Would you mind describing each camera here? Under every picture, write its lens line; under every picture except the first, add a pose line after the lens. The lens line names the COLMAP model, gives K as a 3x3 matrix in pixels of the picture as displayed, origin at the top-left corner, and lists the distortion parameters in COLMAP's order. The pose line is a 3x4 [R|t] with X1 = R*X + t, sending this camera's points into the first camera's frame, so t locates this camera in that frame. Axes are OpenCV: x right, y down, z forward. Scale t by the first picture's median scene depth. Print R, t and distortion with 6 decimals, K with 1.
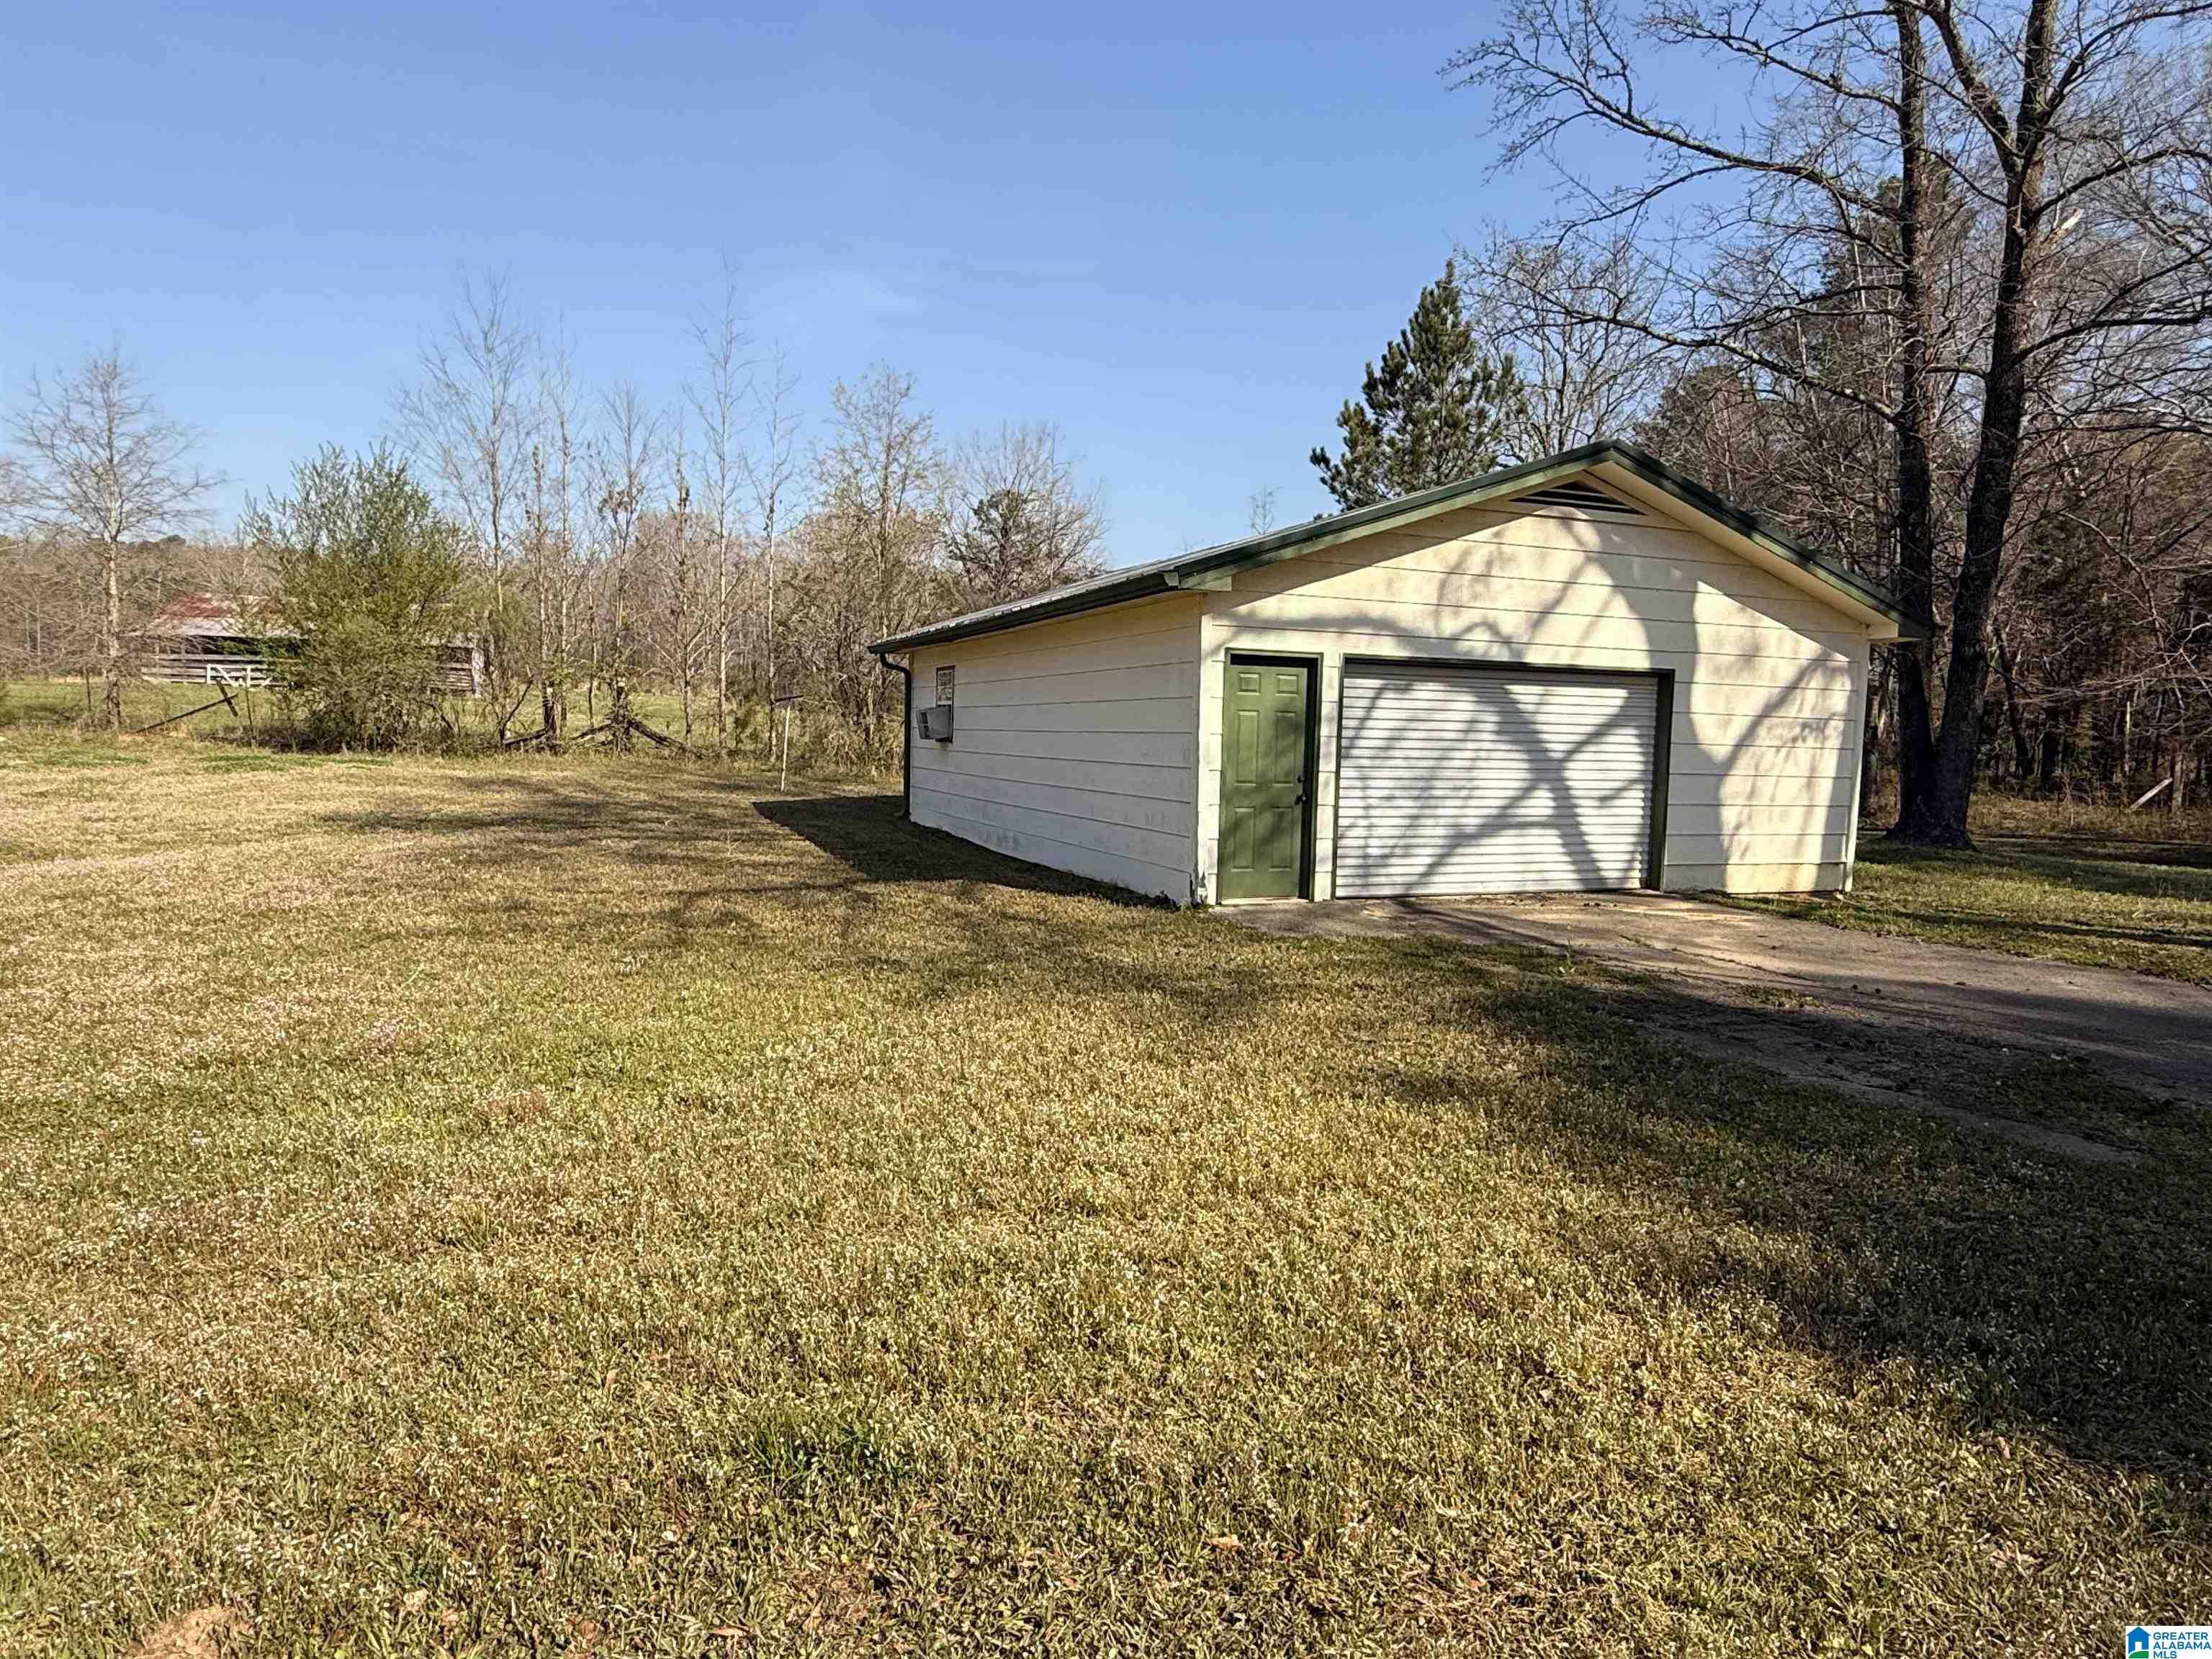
lens RADIAL K [[1338.2, 0, 1101.1], [0, 1338.2, 826.6], [0, 0, 1]] dist [-0.001246, 0.001421]
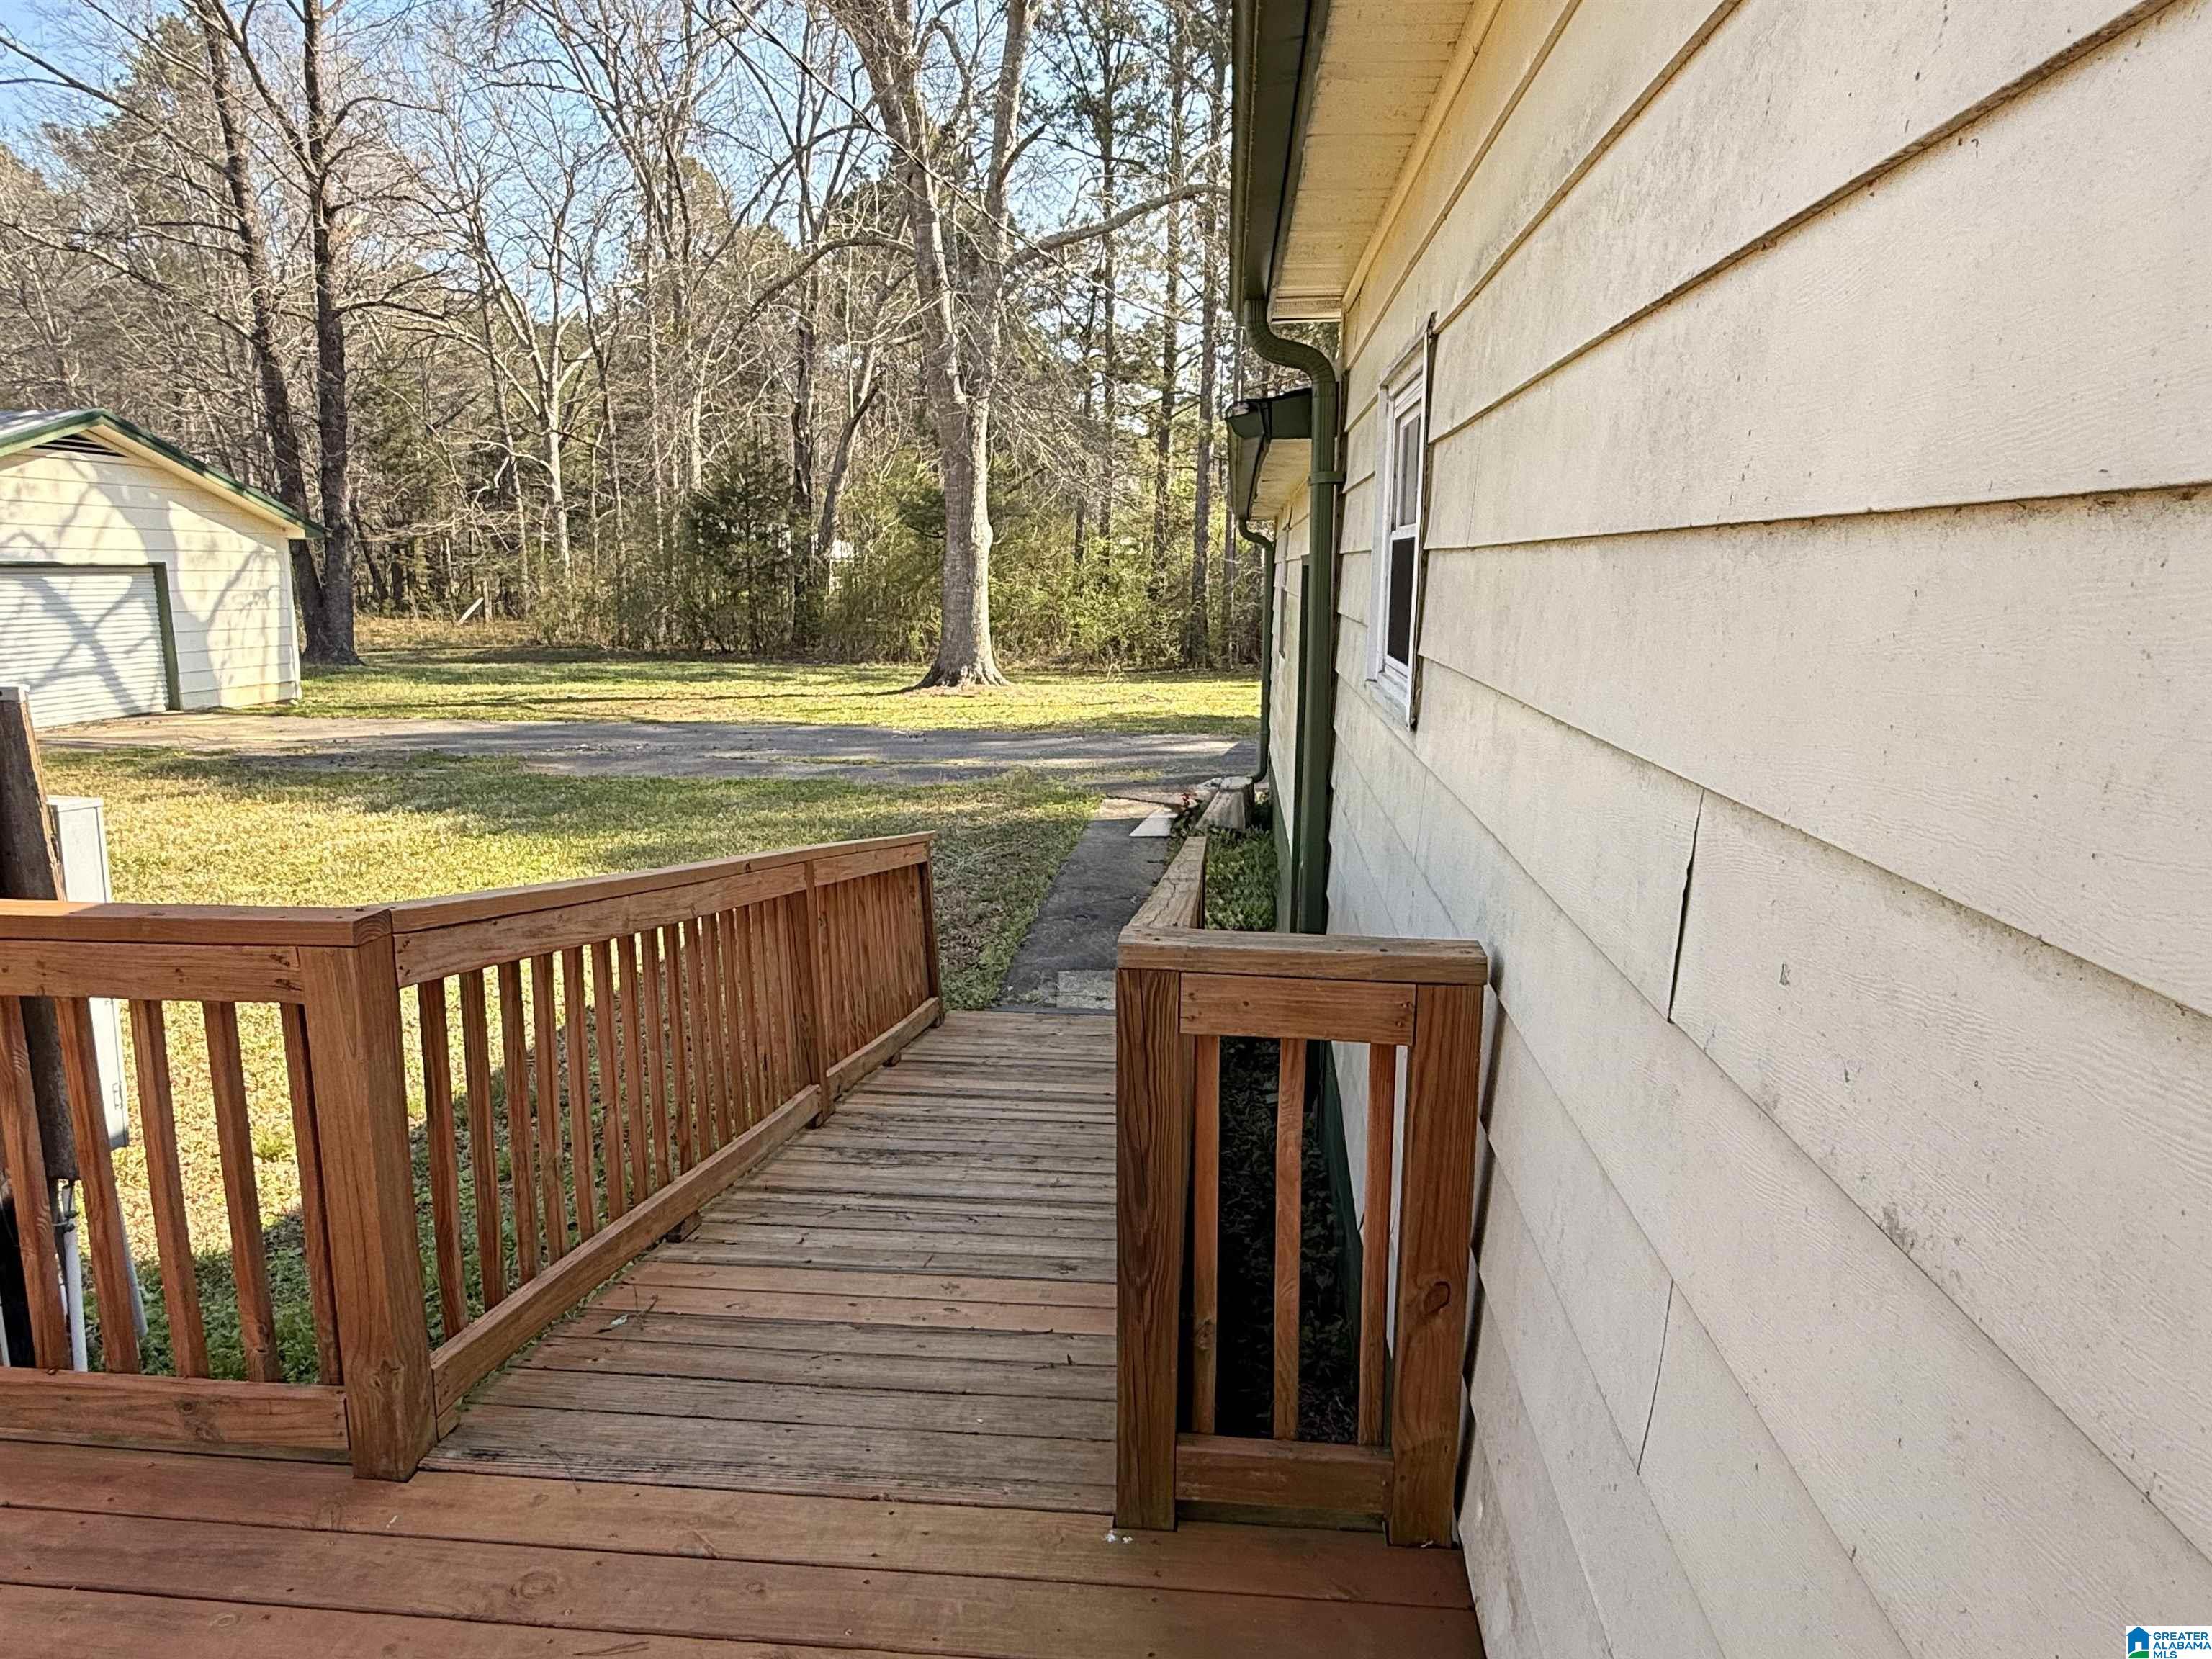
lens RADIAL K [[1338.2, 0, 1098.3], [0, 1338.2, 819.6], [0, 0, 1]] dist [-0.001246, 0.001421]
pose [[0.459939, -0.182562, 0.868981, -0.427734], [0.065650, 0.982949, 0.171757, -0.021661], [-0.885520, -0.021949, 0.464082, -0.602984]]
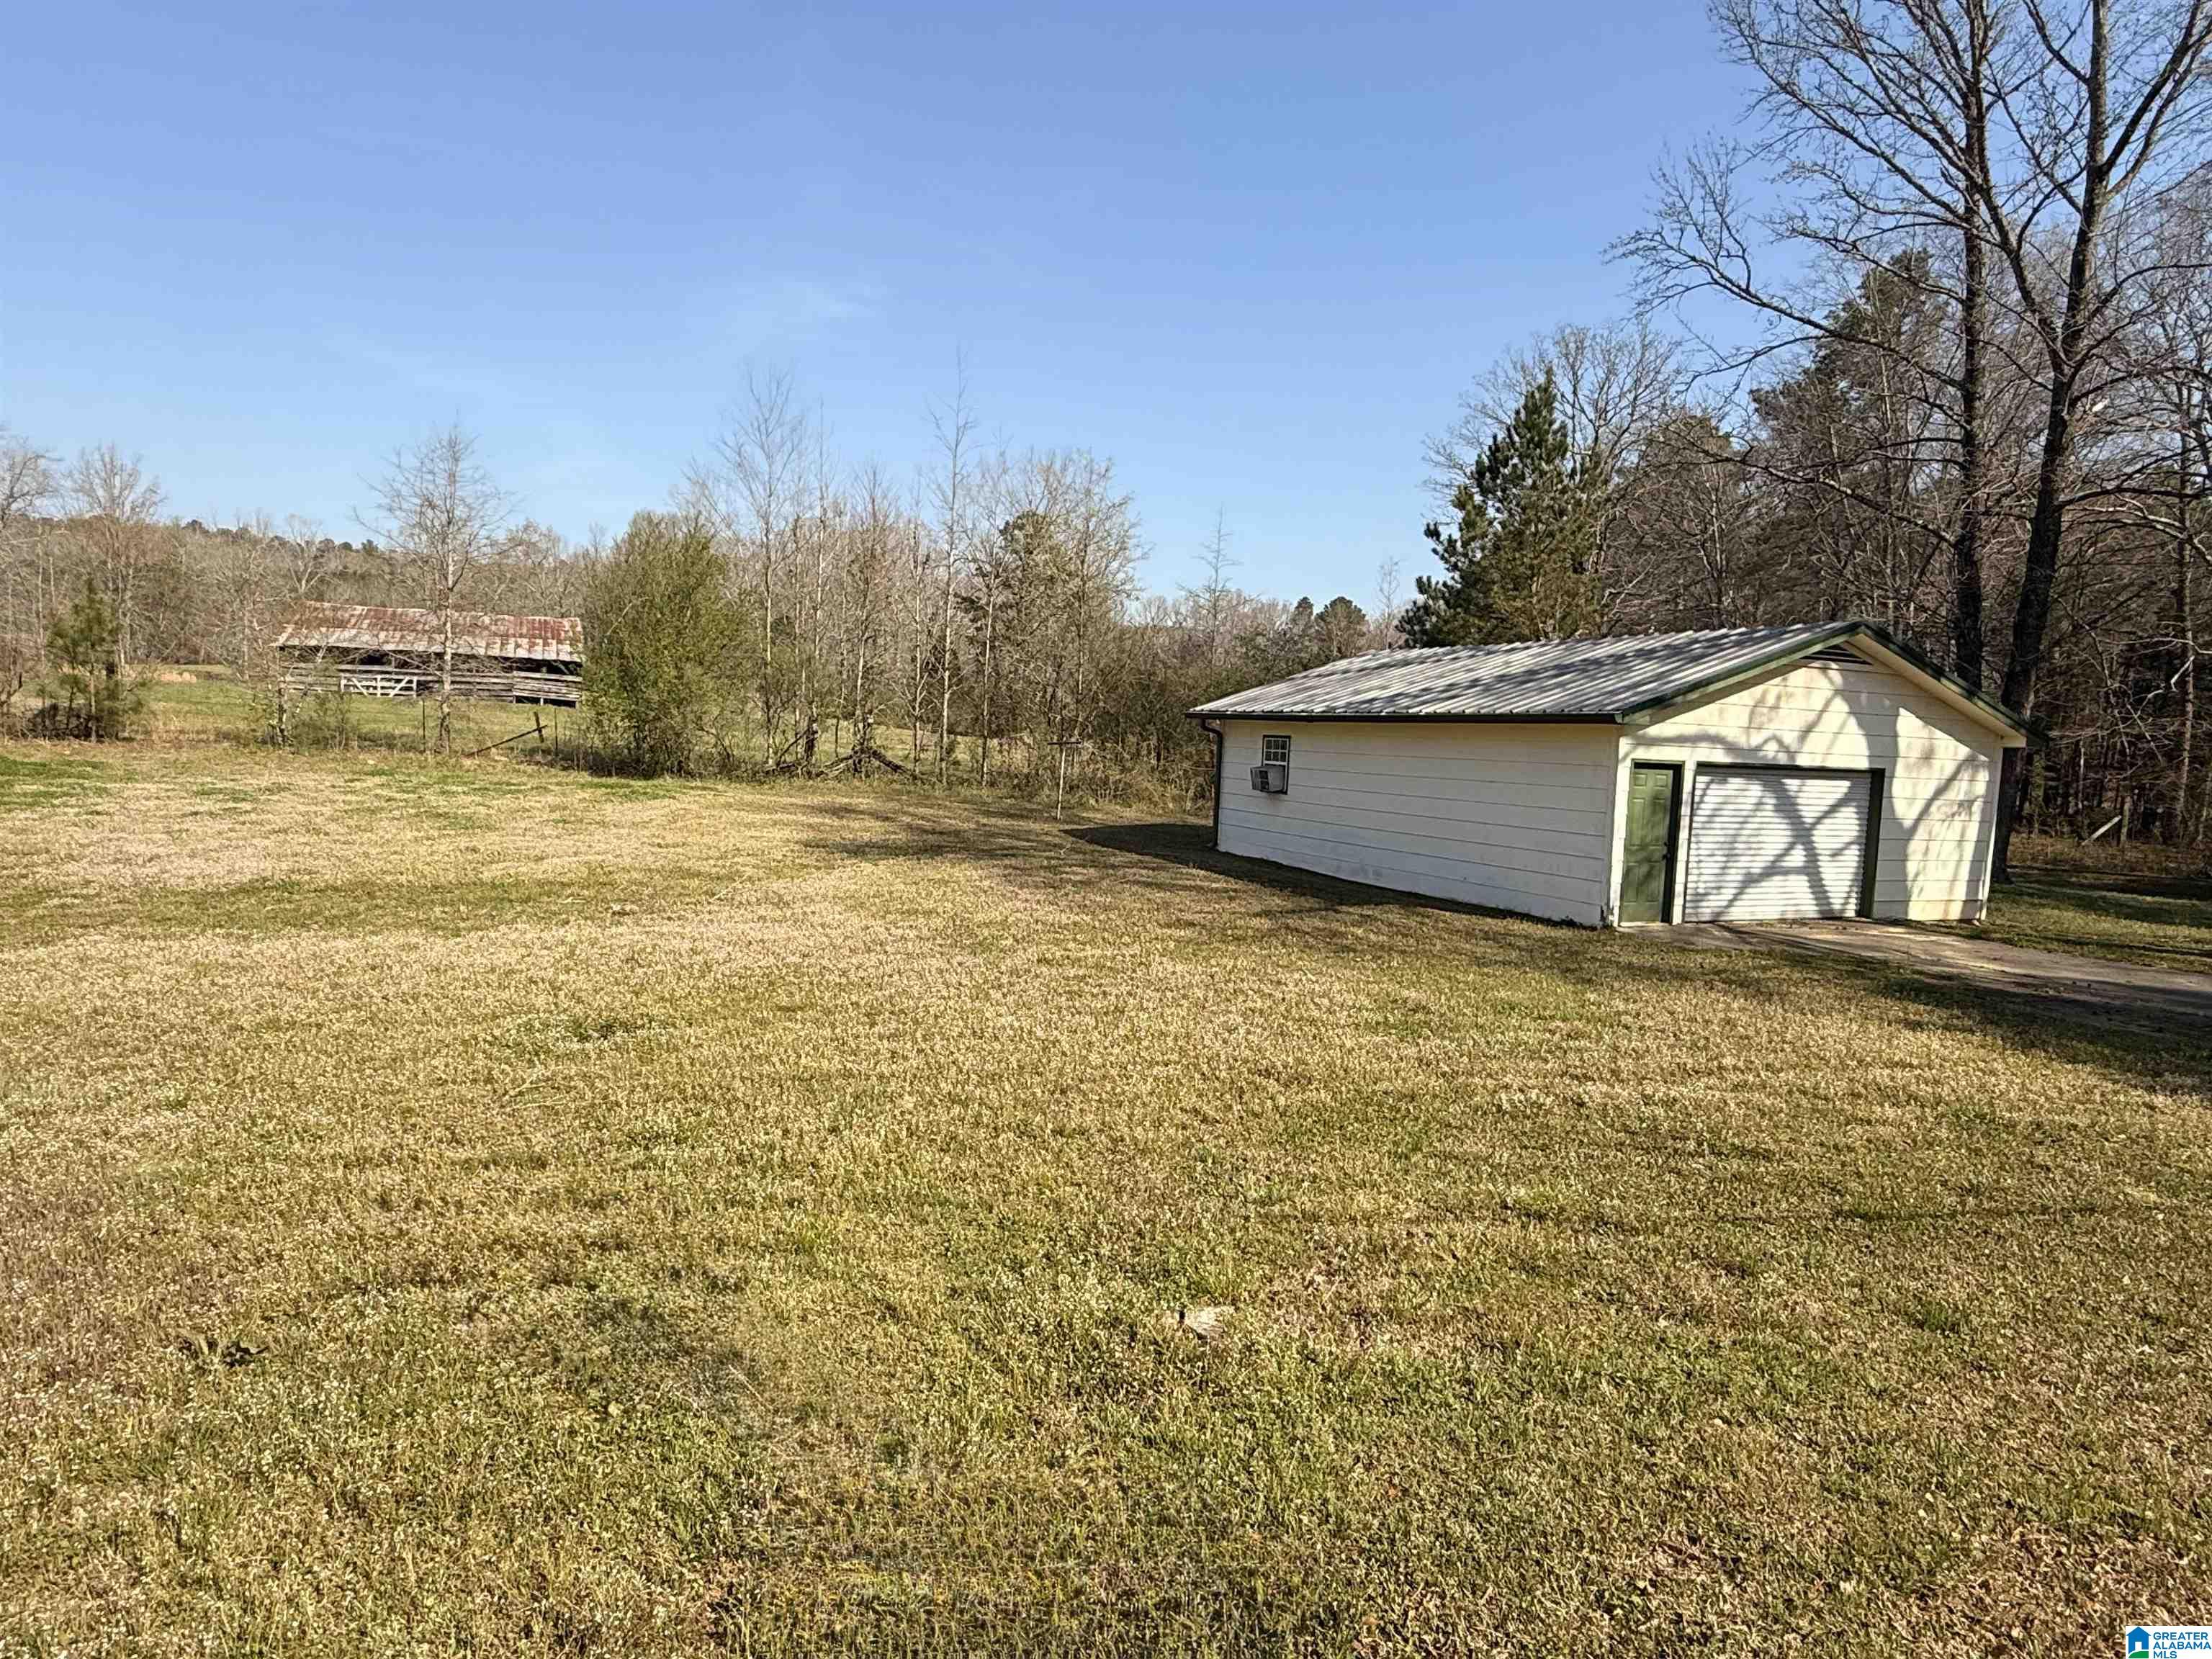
lens RADIAL K [[1338.2, 0, 1101.0], [0, 1338.2, 832.2], [0, 0, 1]] dist [-0.001246, 0.001421]
pose [[0.998595, 0.016369, 0.050408, -0.485083], [-0.016588, 0.999855, 0.003947, -0.036909], [-0.050337, -0.004778, 0.998721, -0.408552]]
